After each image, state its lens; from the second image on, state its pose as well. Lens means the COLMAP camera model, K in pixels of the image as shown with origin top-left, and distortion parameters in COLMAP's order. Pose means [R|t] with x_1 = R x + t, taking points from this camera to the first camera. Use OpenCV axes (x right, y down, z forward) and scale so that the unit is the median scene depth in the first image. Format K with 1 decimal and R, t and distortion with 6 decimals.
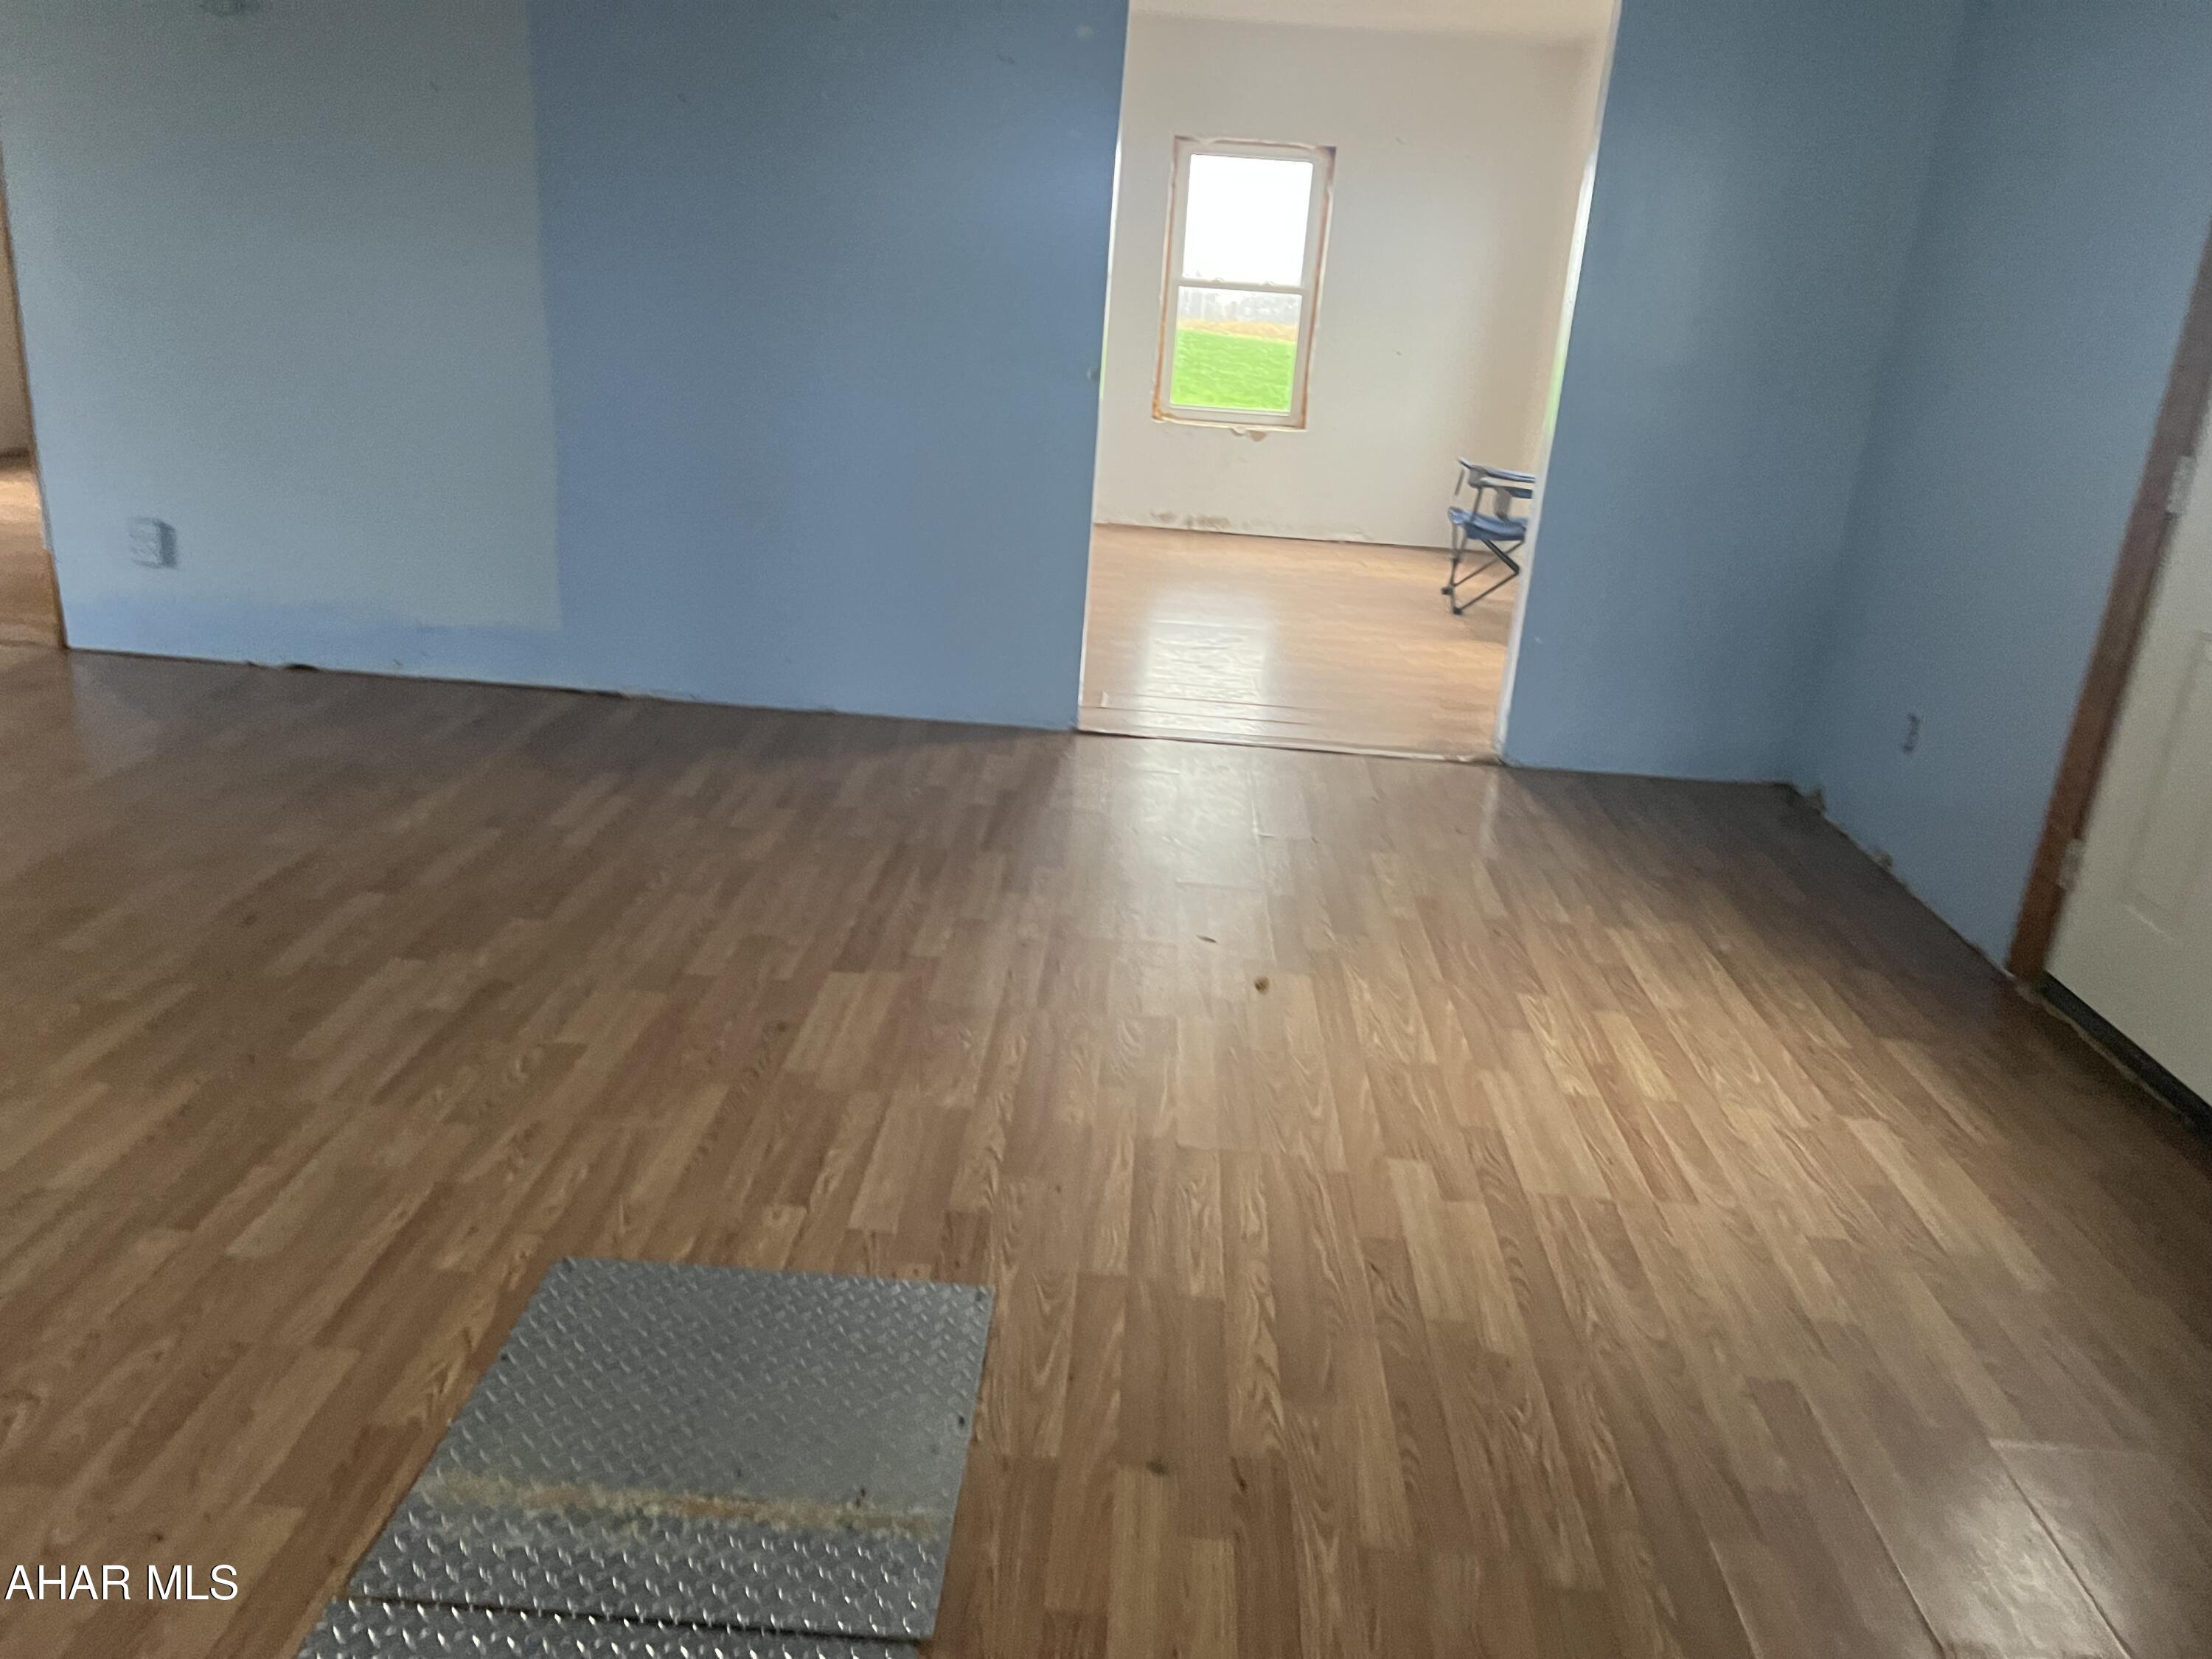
lens RADIAL K [[1639.3, 0, 1106.6], [0, 1639.3, 824.1], [0, 0, 1]] dist [0.042323, -0.036011]
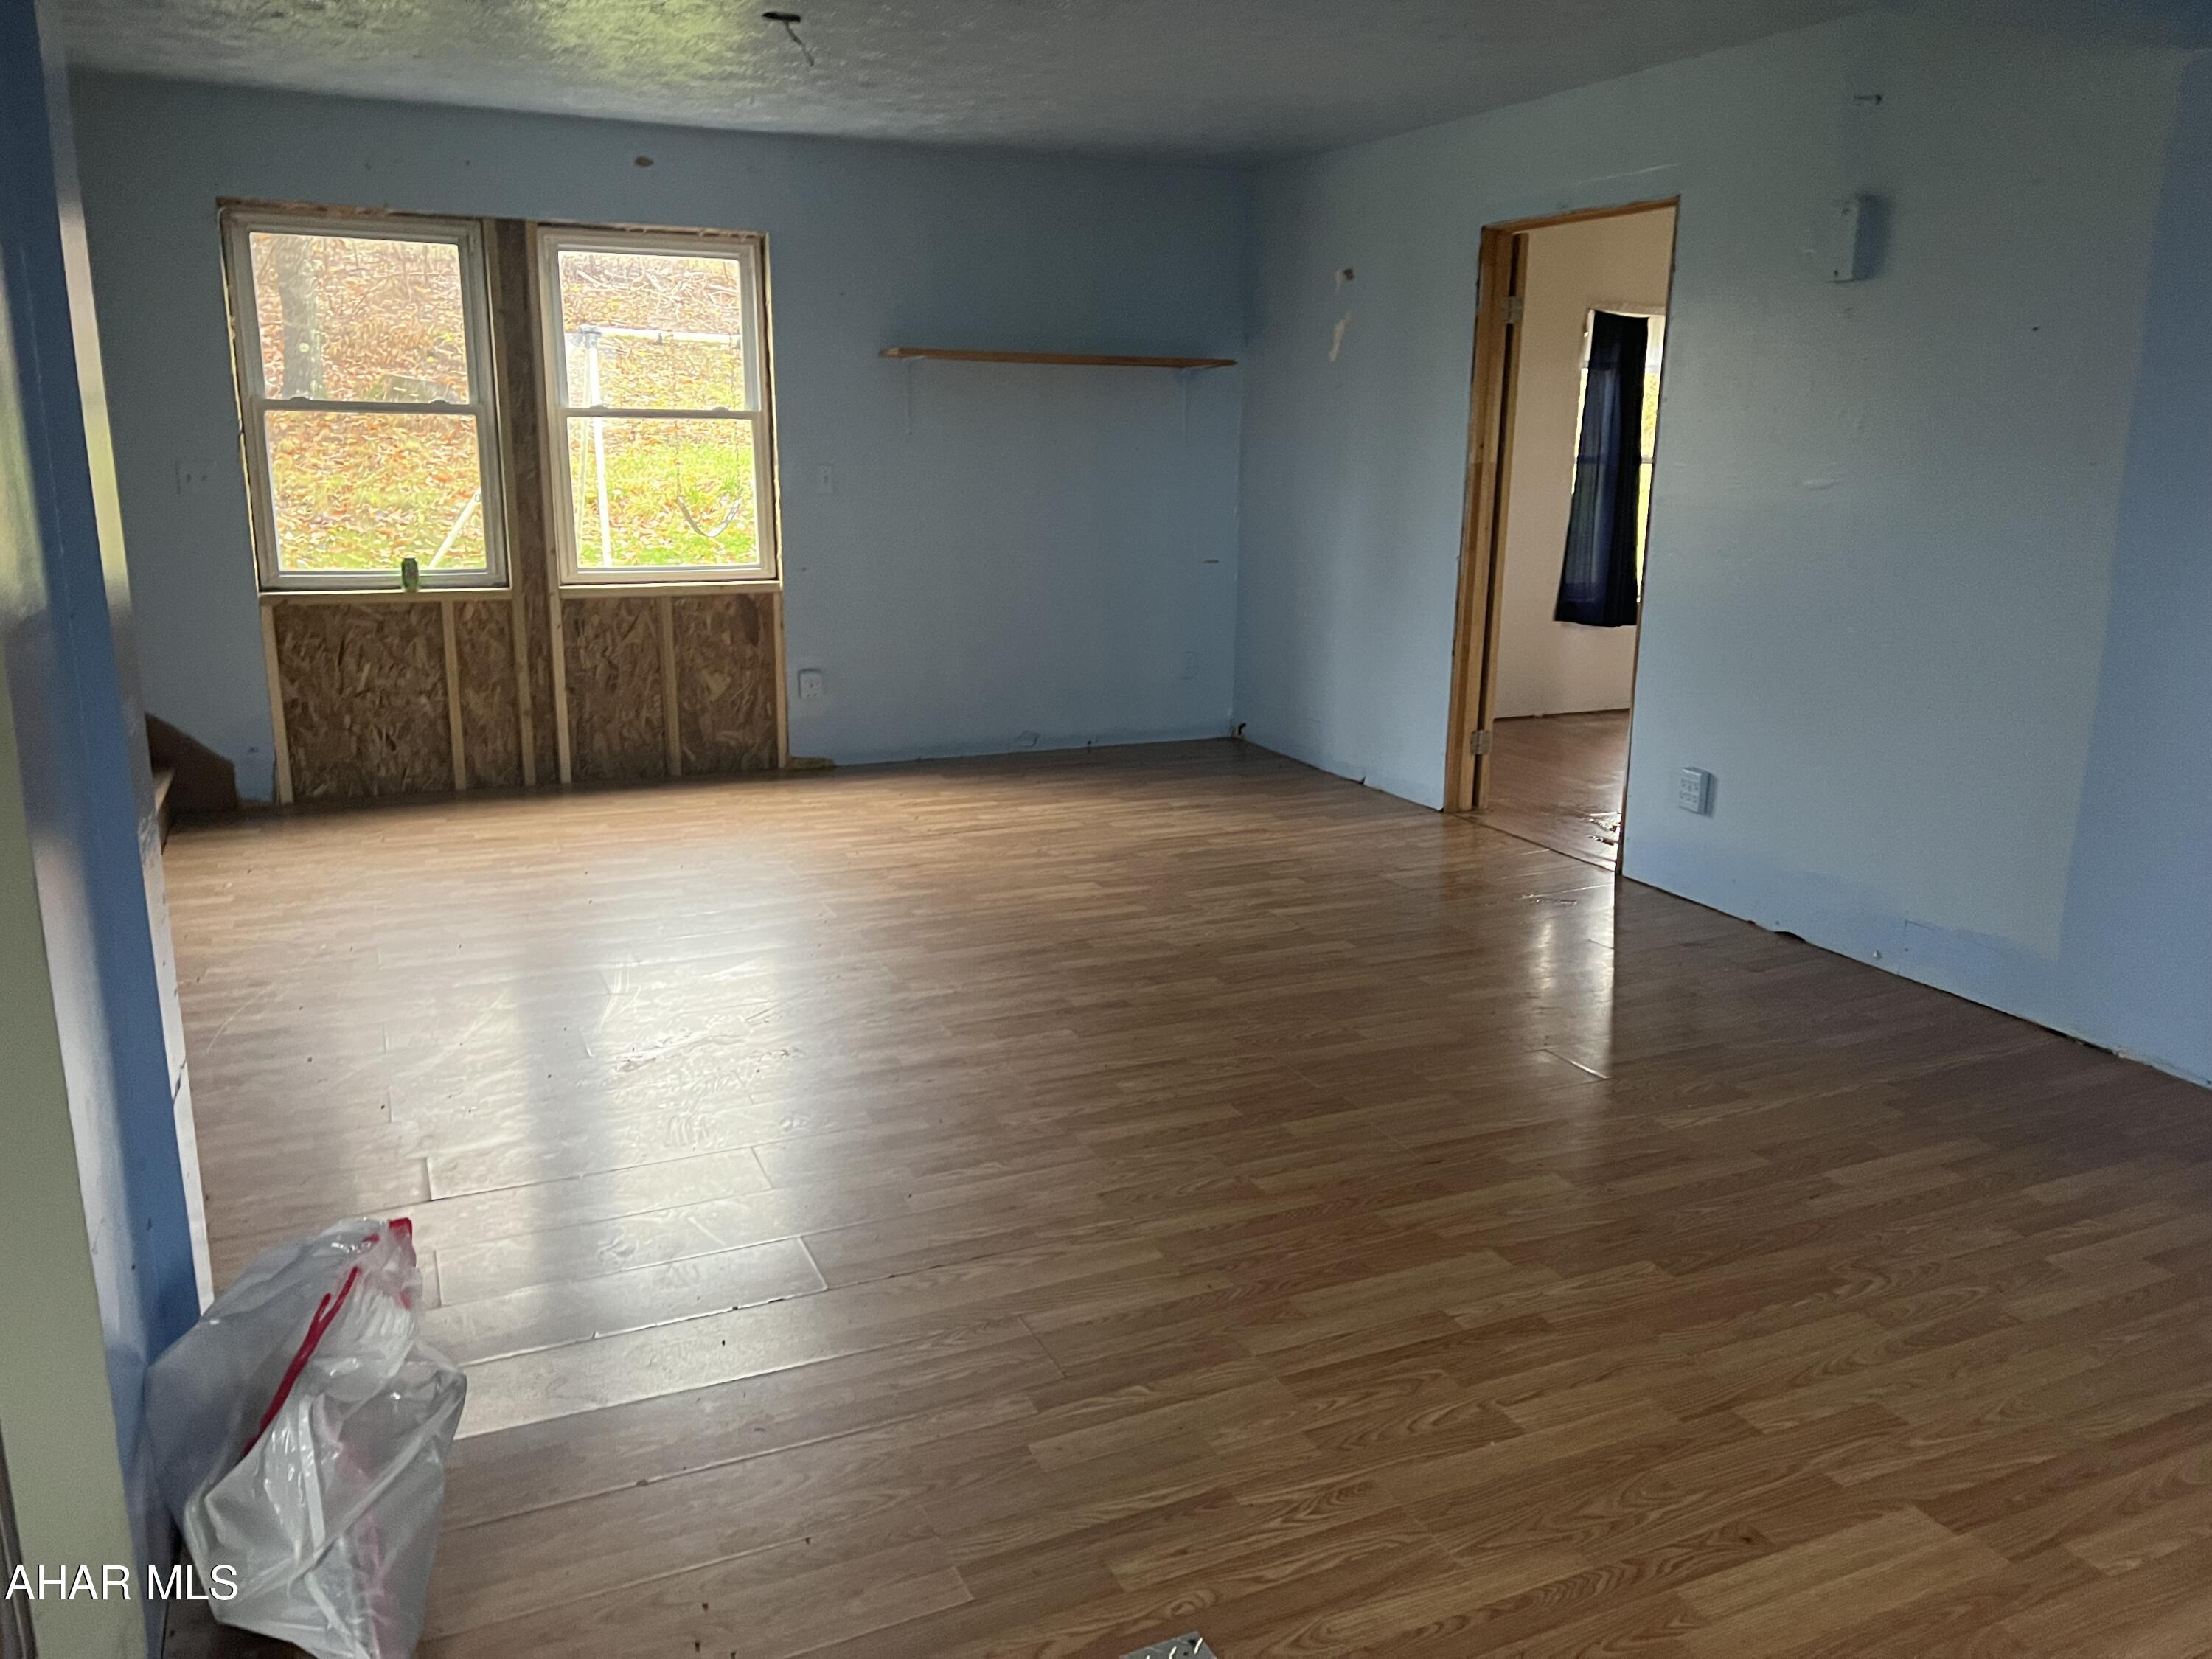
lens RADIAL K [[1639.3, 0, 1113.9], [0, 1639.3, 827.0], [0, 0, 1]] dist [0.042323, -0.036011]
pose [[0.467040, 0.153343, -0.870838, 0.185132], [-0.274691, 0.961282, 0.021949, -0.083841], [0.840487, 0.228961, 0.491079, 0.228365]]
